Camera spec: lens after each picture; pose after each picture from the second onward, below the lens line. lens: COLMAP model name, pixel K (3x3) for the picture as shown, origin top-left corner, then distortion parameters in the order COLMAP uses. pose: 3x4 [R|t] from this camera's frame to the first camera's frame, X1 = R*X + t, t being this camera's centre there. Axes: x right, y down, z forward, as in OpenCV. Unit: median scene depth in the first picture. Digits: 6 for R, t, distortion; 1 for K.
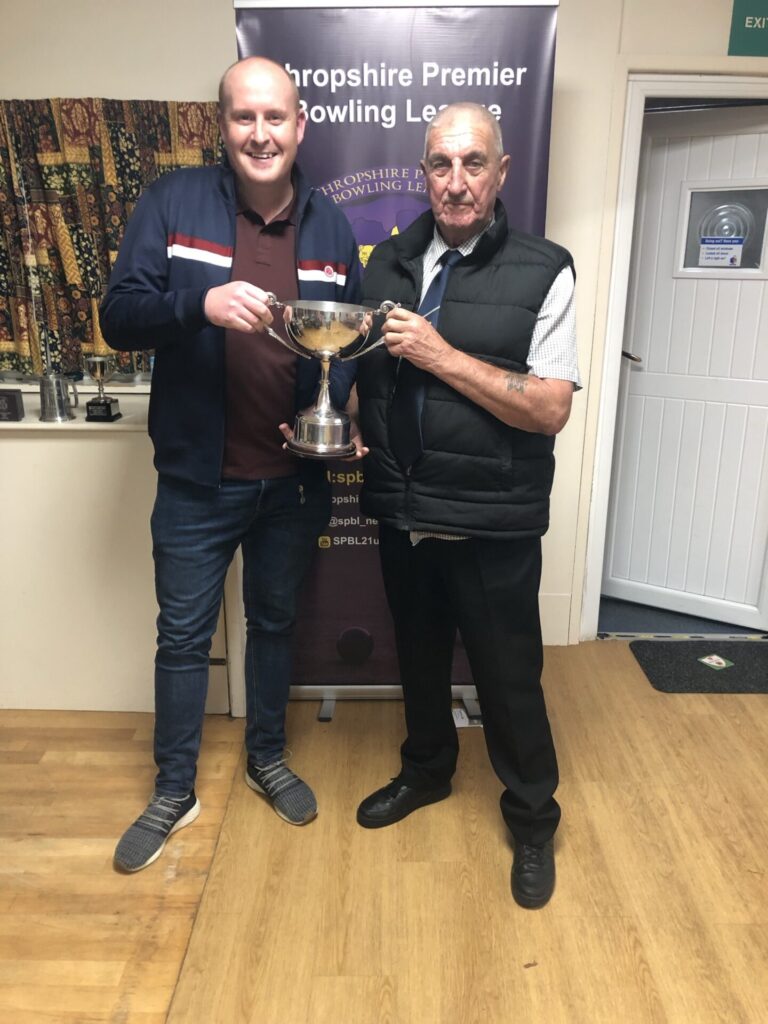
lens RADIAL K [[825.7, 0, 396.2], [0, 825.7, 516.5], [0, 0, 1]] dist [-0.002282, 0.026573]
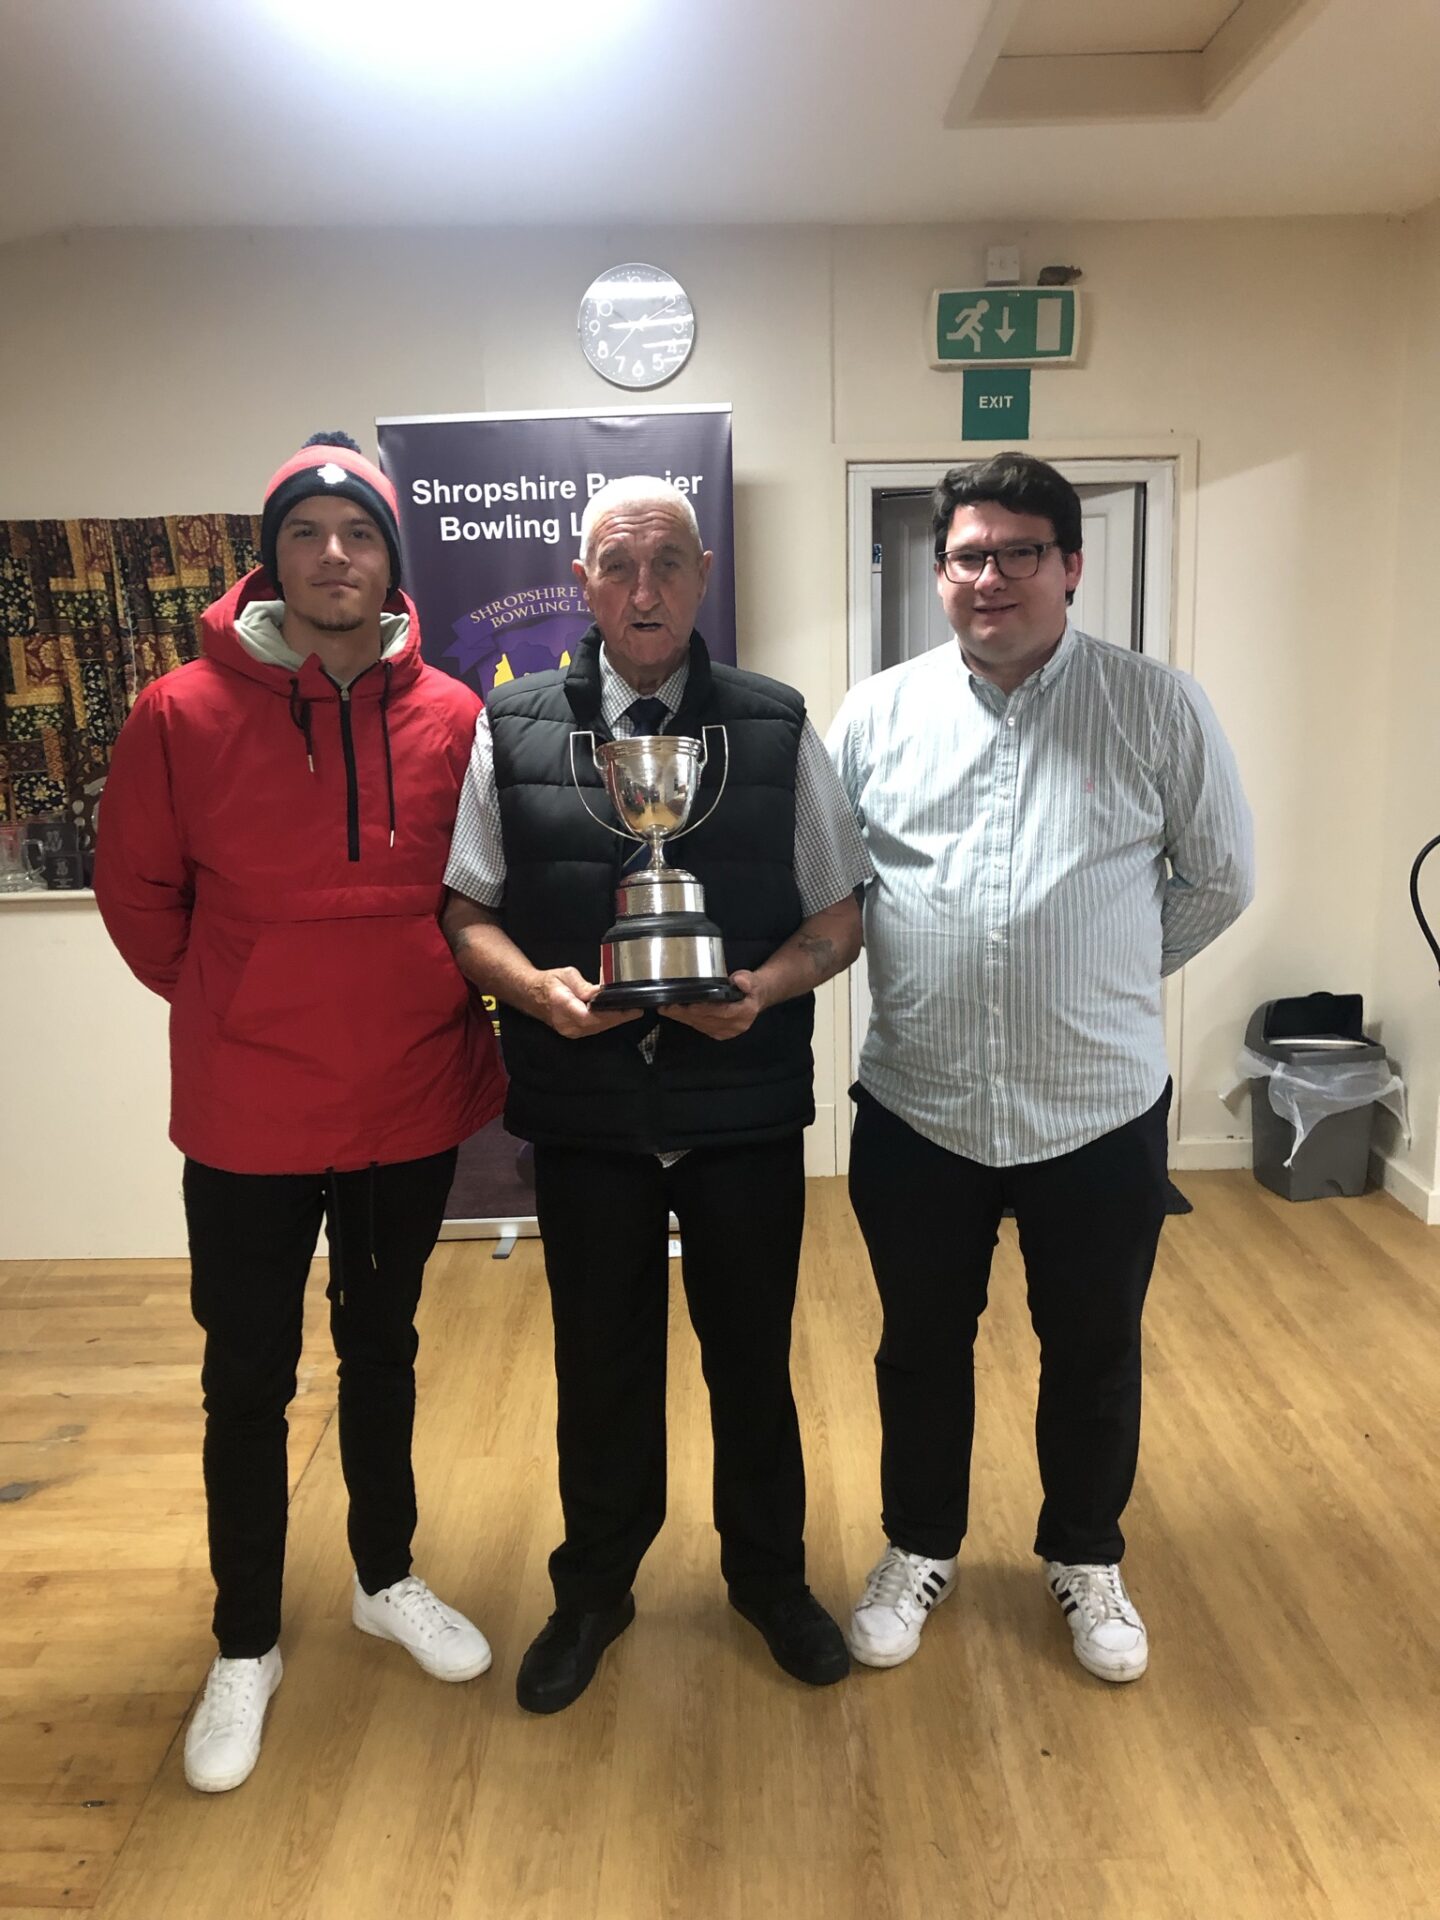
lens RADIAL K [[1548.2, 0, 727.5], [0, 1548.2, 949.1], [0, 0, 1]] dist [-0.002282, 0.026573]
pose [[0.999474, -0.032002, -0.005239, 0.152660], [0.031117, 0.991943, -0.122805, 0.148364], [0.009127, 0.122577, 0.992417, -0.515464]]
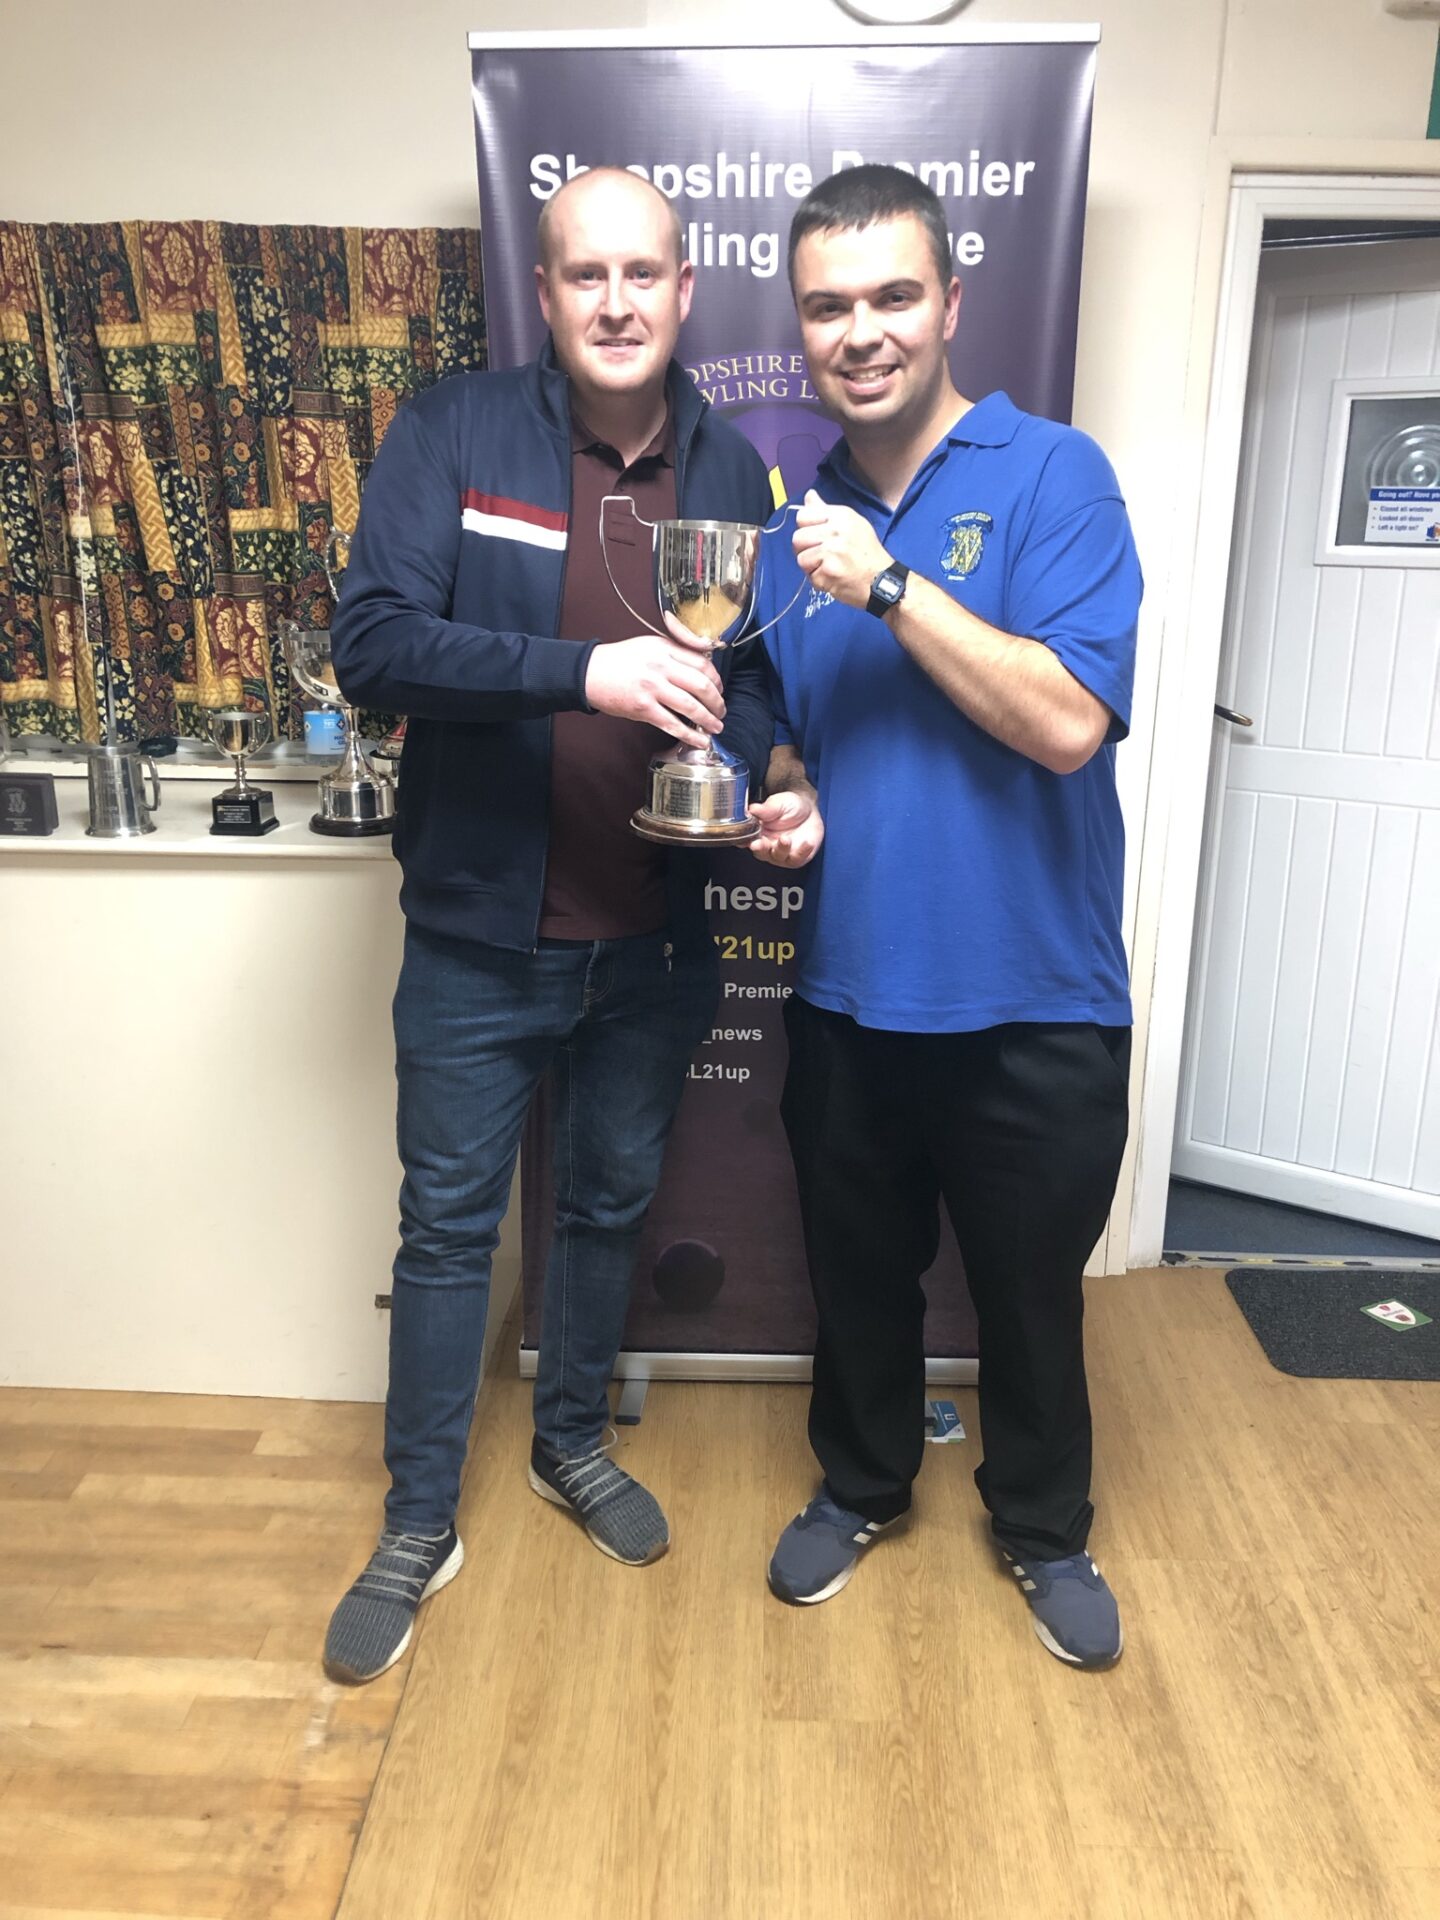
lens RADIAL K [[1548.2, 0, 737.4], [0, 1548.2, 962.3], [0, 0, 1]] dist [-0.002282, 0.026573]
pose [[0.999582, 0.012162, -0.026232, 0.003898], [-0.012734, 0.999682, -0.021748, -0.018598], [0.025959, 0.022073, 0.999419, 0.036154]]
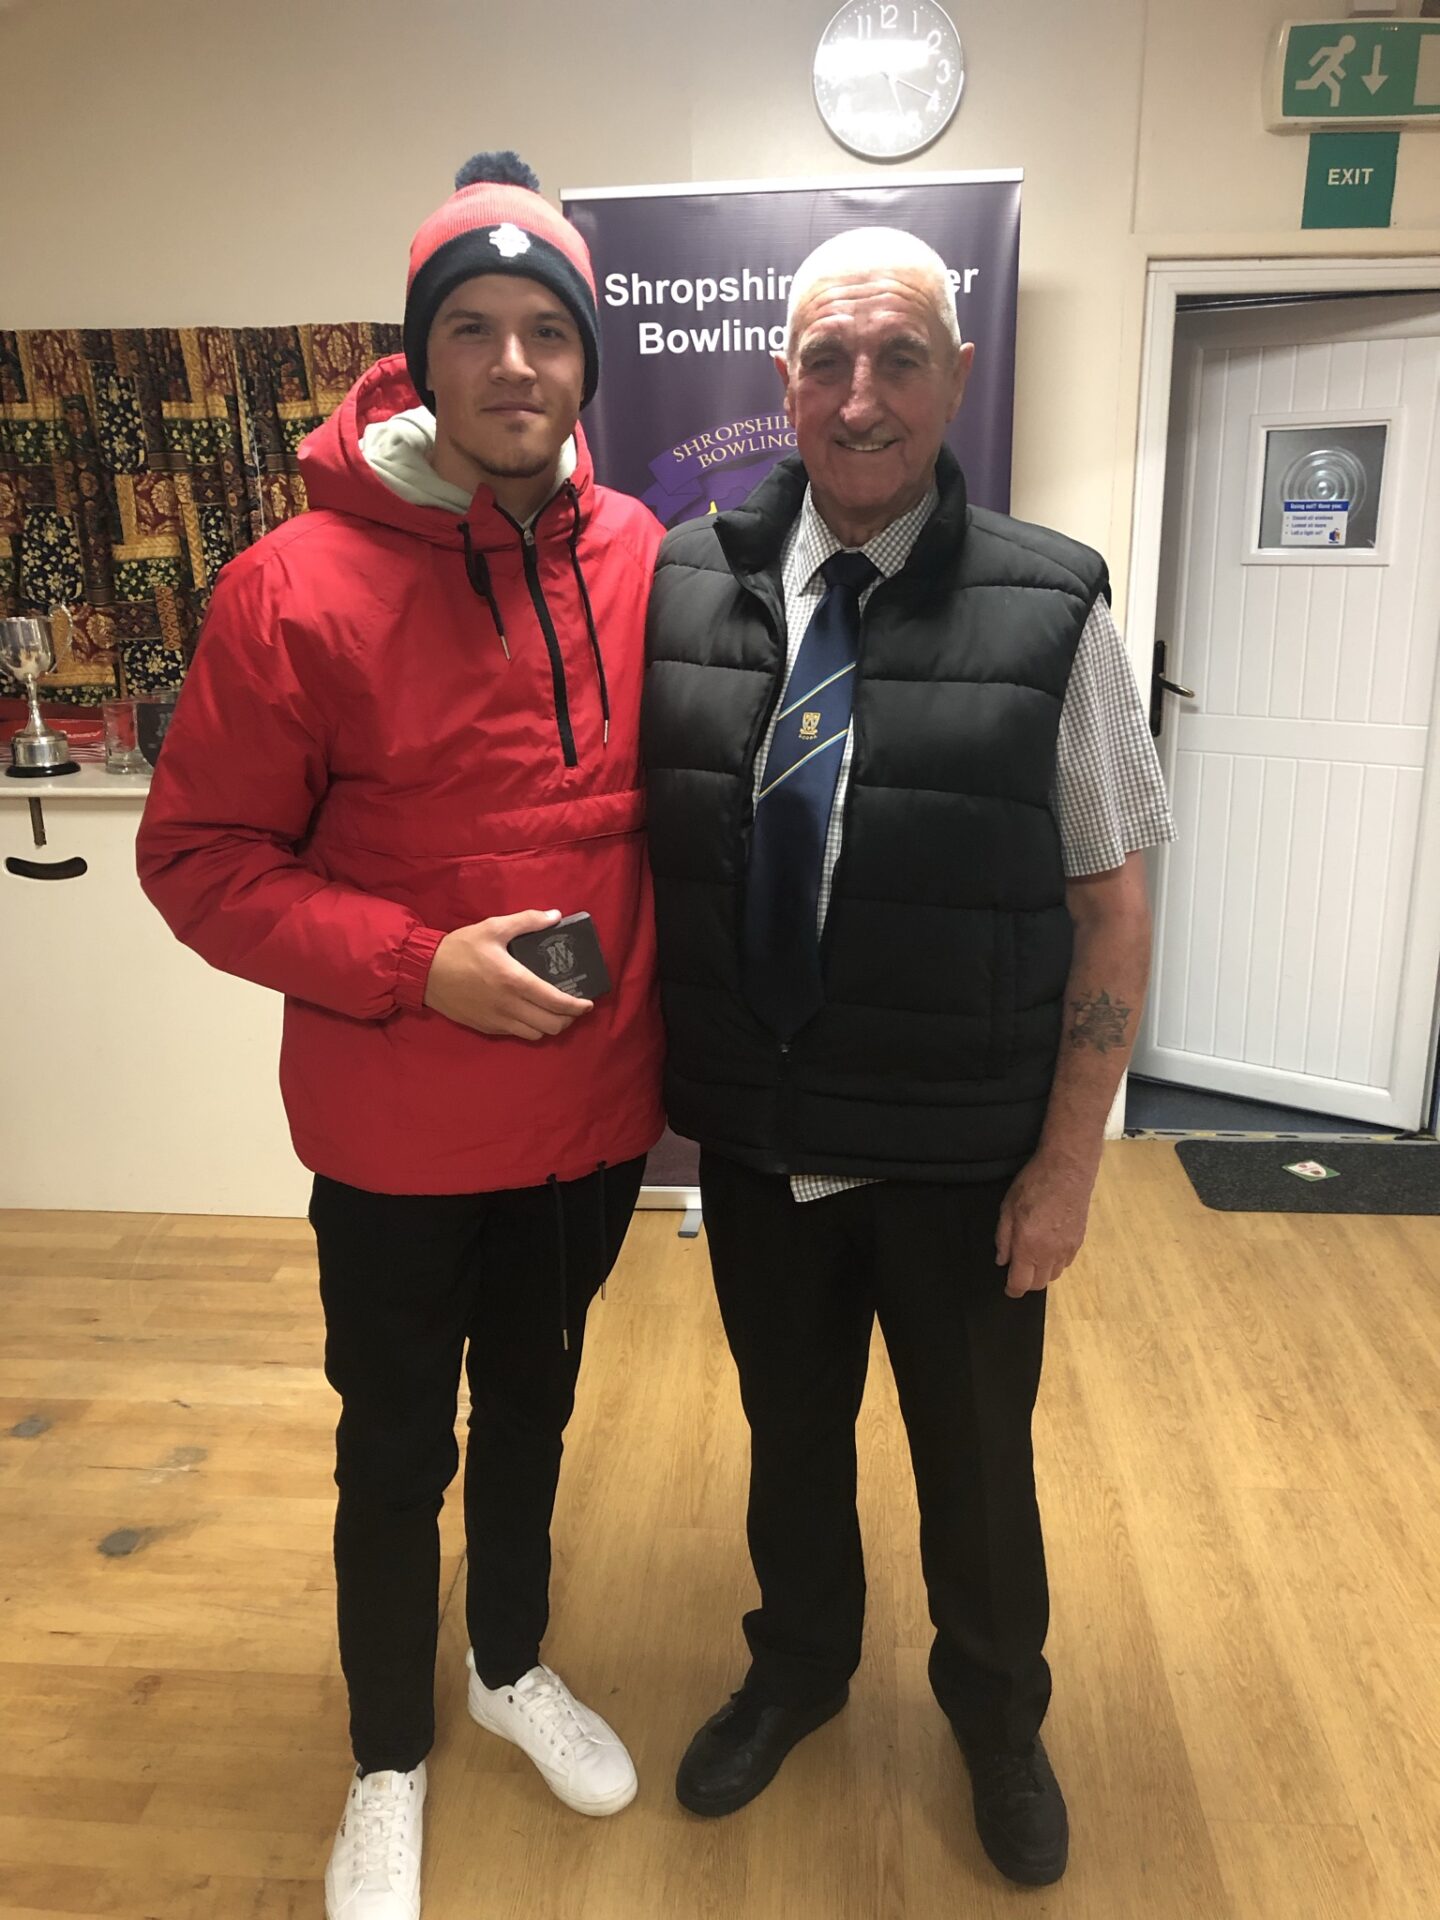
lens RADIAL K [[1548.2, 0, 733.8], [0, 1548.2, 973.1], [0, 0, 1]] dist [-0.002282, 0.026573]
pose [[0.997005, 0.002981, -0.077279, 0.048112], [-0.005071, 0.999626, -0.026855, 0.070781], [0.077171, 0.027167, 0.996648, -0.250000]]
